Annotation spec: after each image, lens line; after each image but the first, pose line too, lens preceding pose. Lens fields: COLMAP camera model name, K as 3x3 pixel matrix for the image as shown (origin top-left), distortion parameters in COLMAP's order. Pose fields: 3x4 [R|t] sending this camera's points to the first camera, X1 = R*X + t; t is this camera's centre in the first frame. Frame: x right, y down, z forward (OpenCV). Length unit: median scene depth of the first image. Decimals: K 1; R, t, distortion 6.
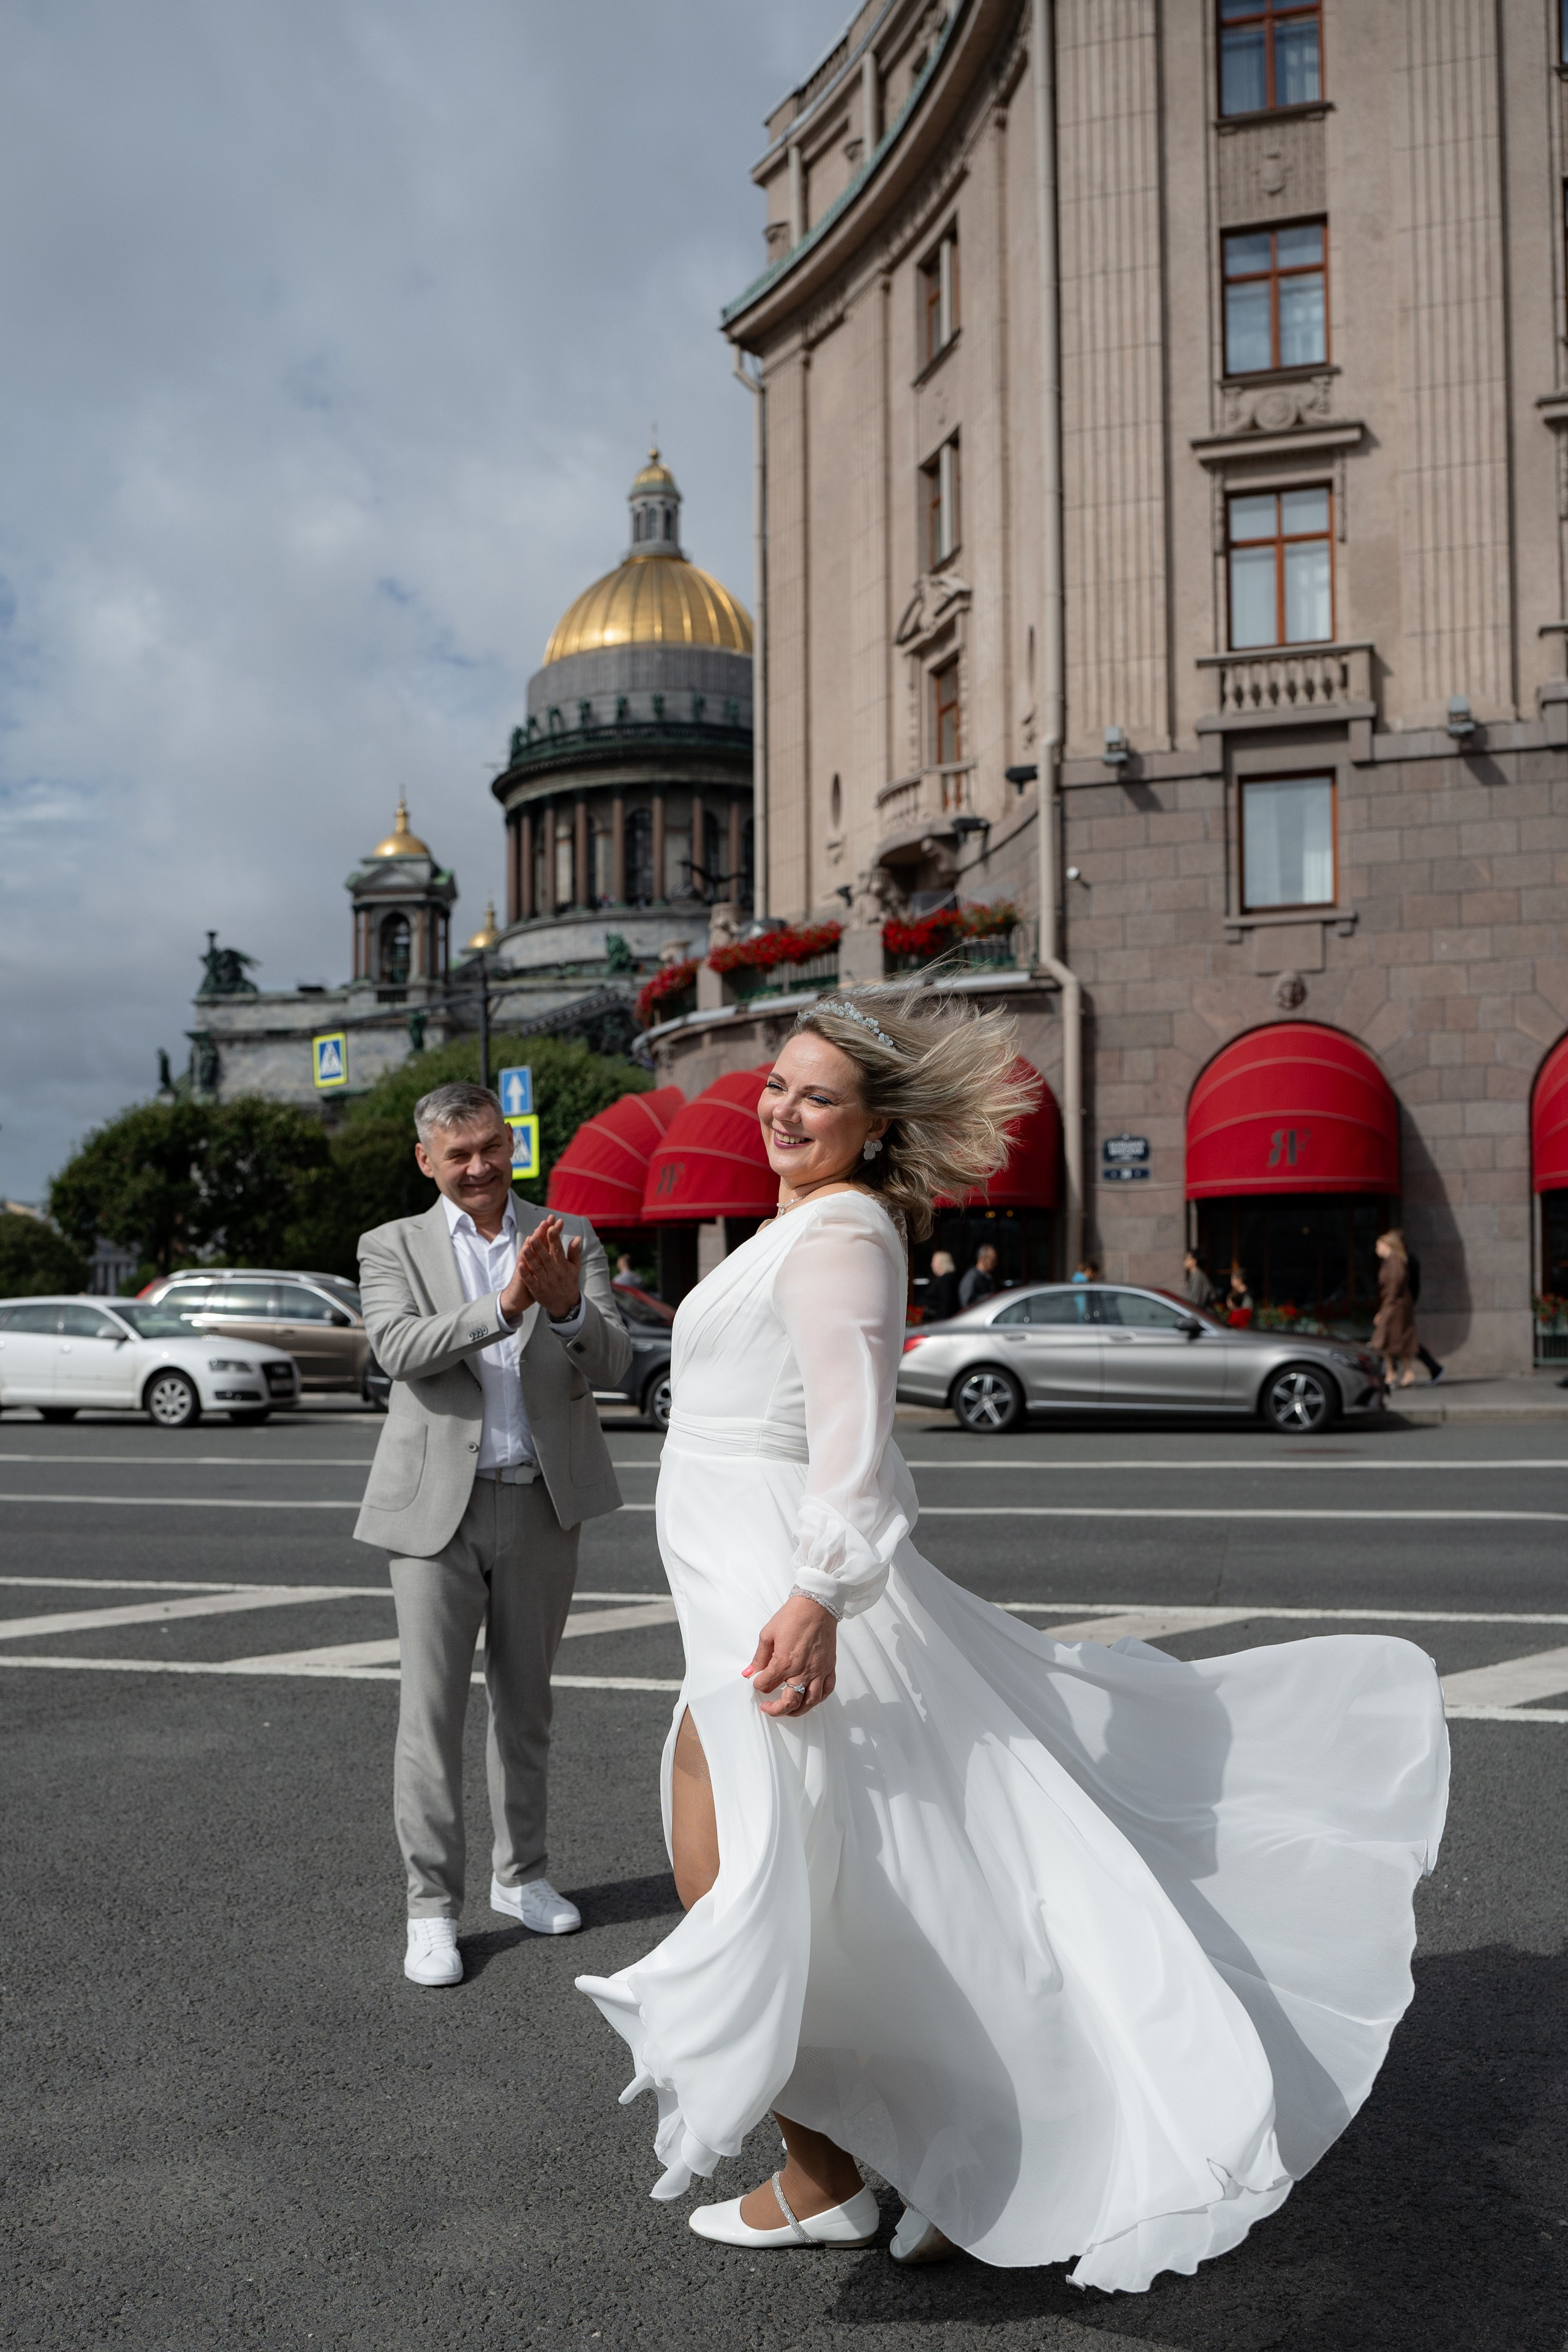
lens RADIAL K [[2349.8, 0, 660.9], [0, 2349.8, 1280.0], [0, 0, 1]] dist [-0.011289, 0.026236]
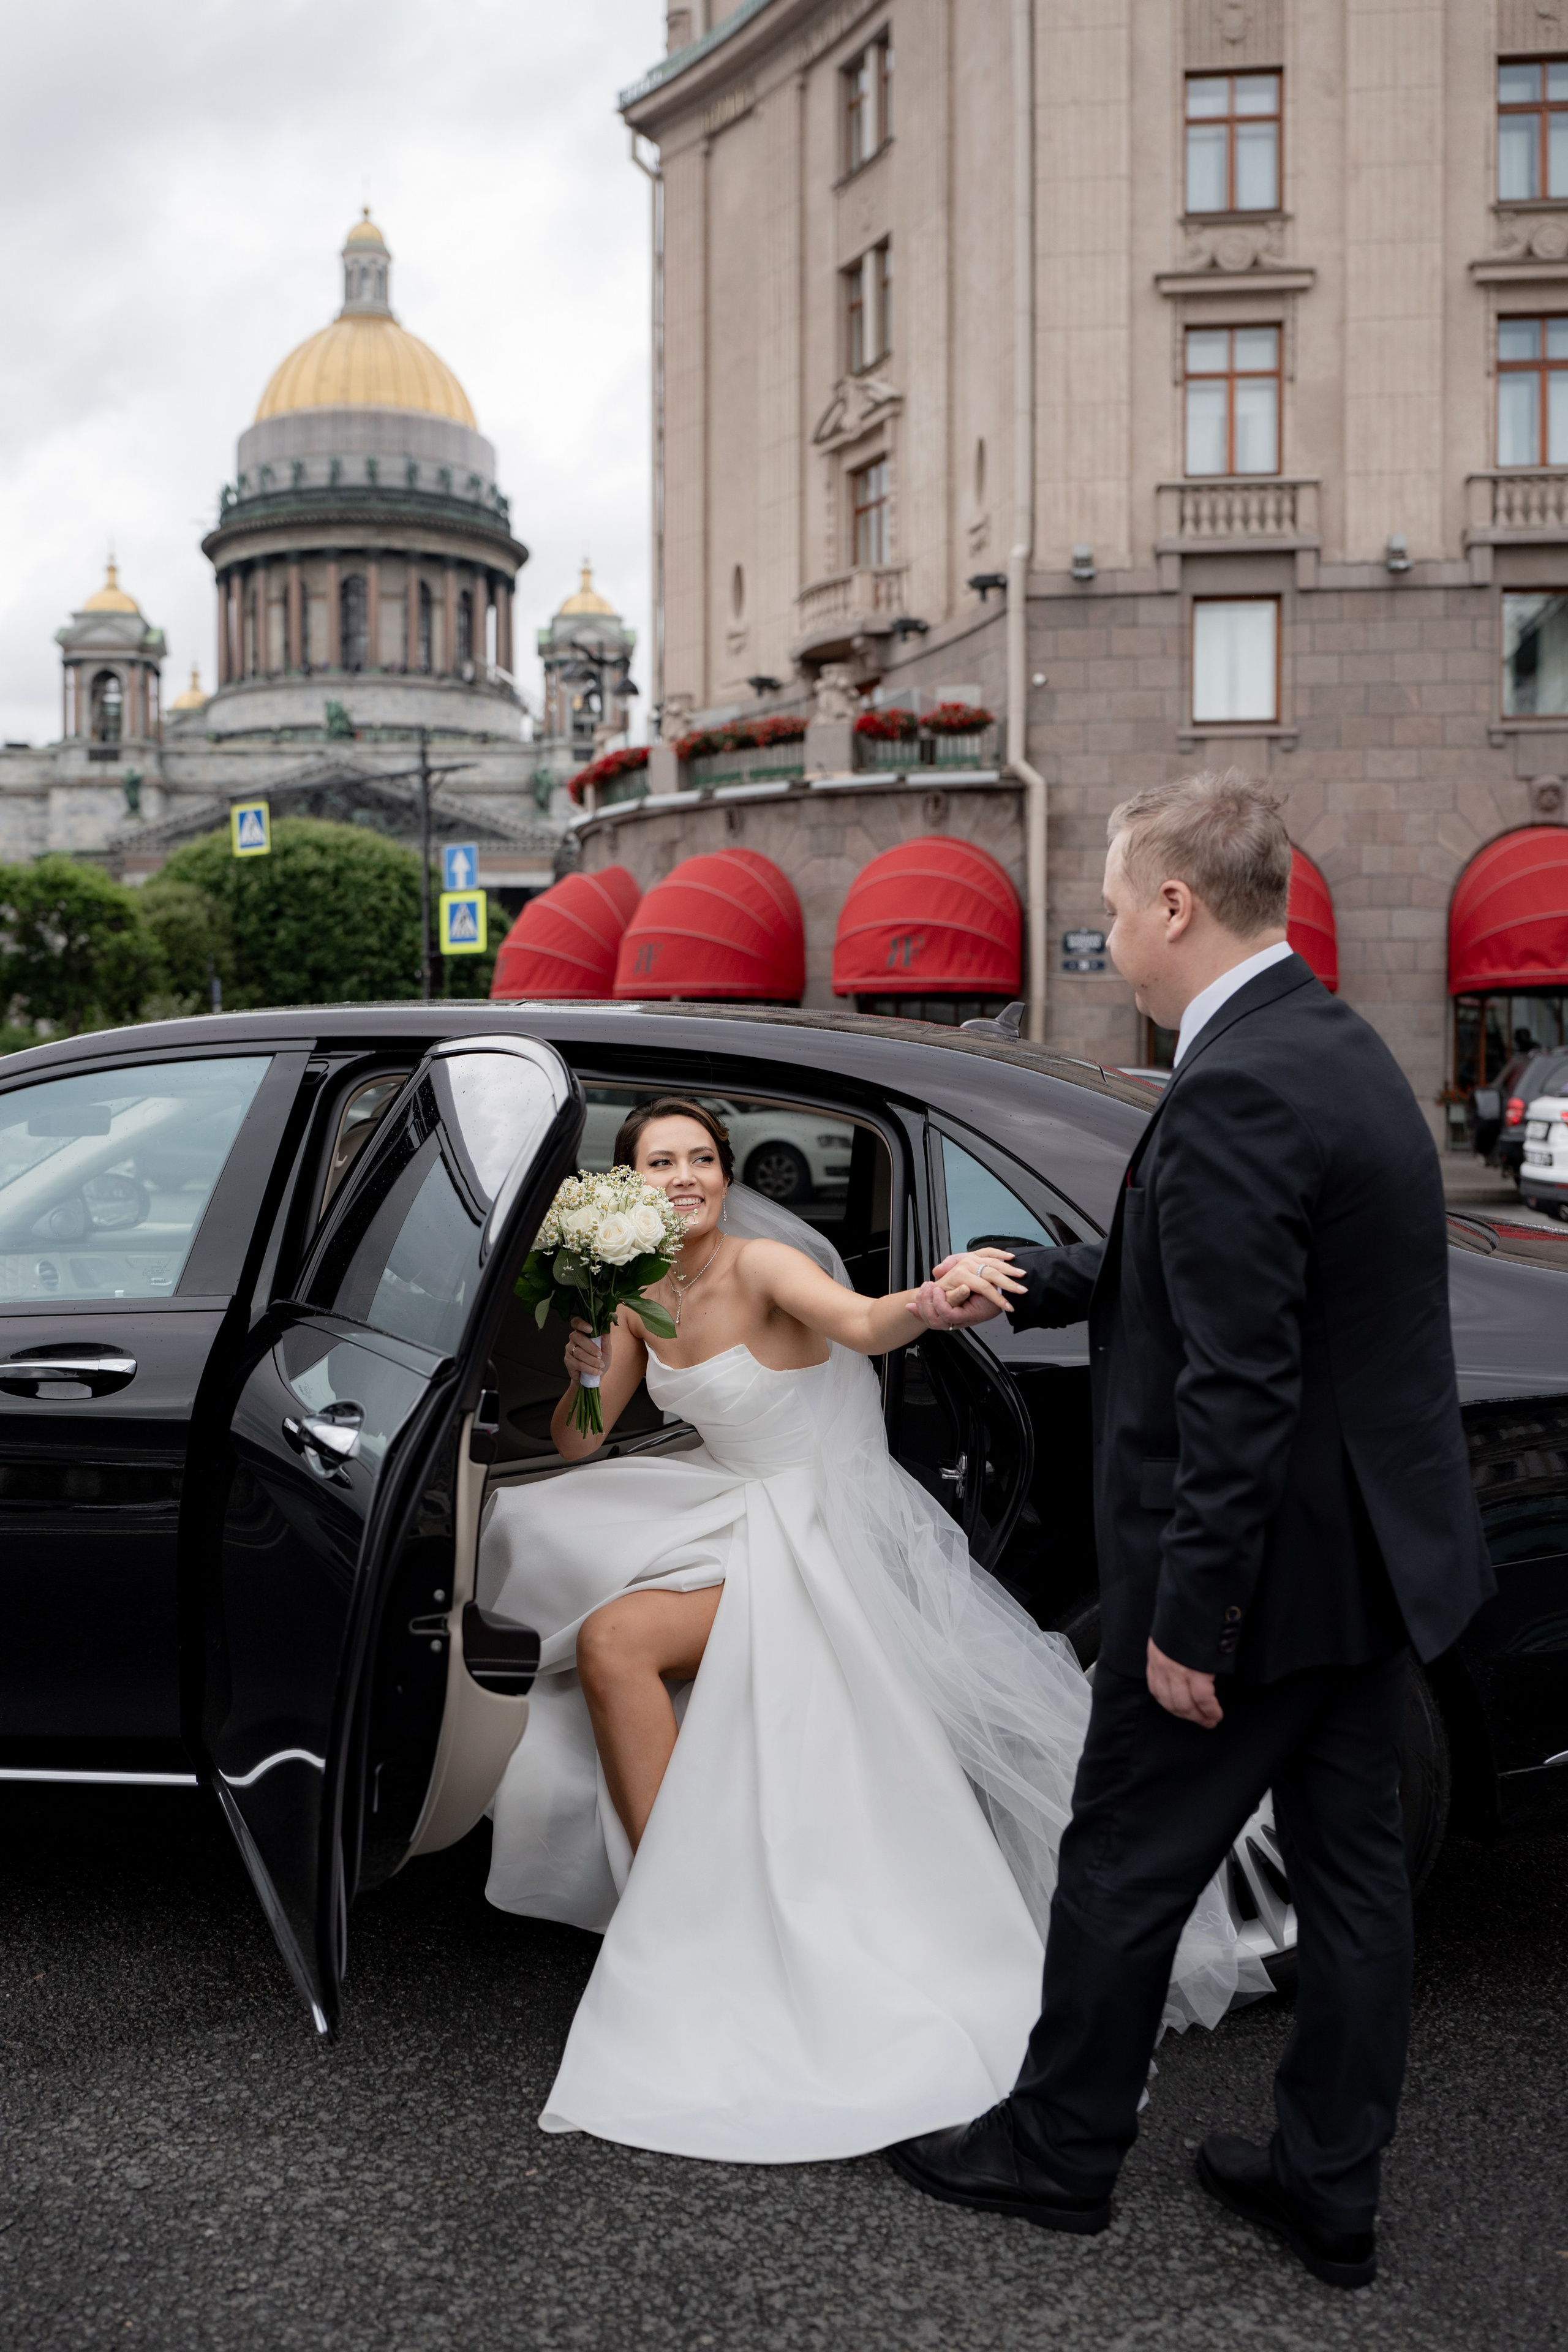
lens RADIAL K [[2305.0, 0, 671.7], [0, 2305.0, 1260.3], [0, 0, 1]] dist [-0.052537, 0.038509]
pose [[0.985891, 0.001585, 0.167380, -0.146617], [-0.016898, 0.995789, 0.090105, -0.001903], [-0.166533, -0.091662, 0.981766, -0.016255]]
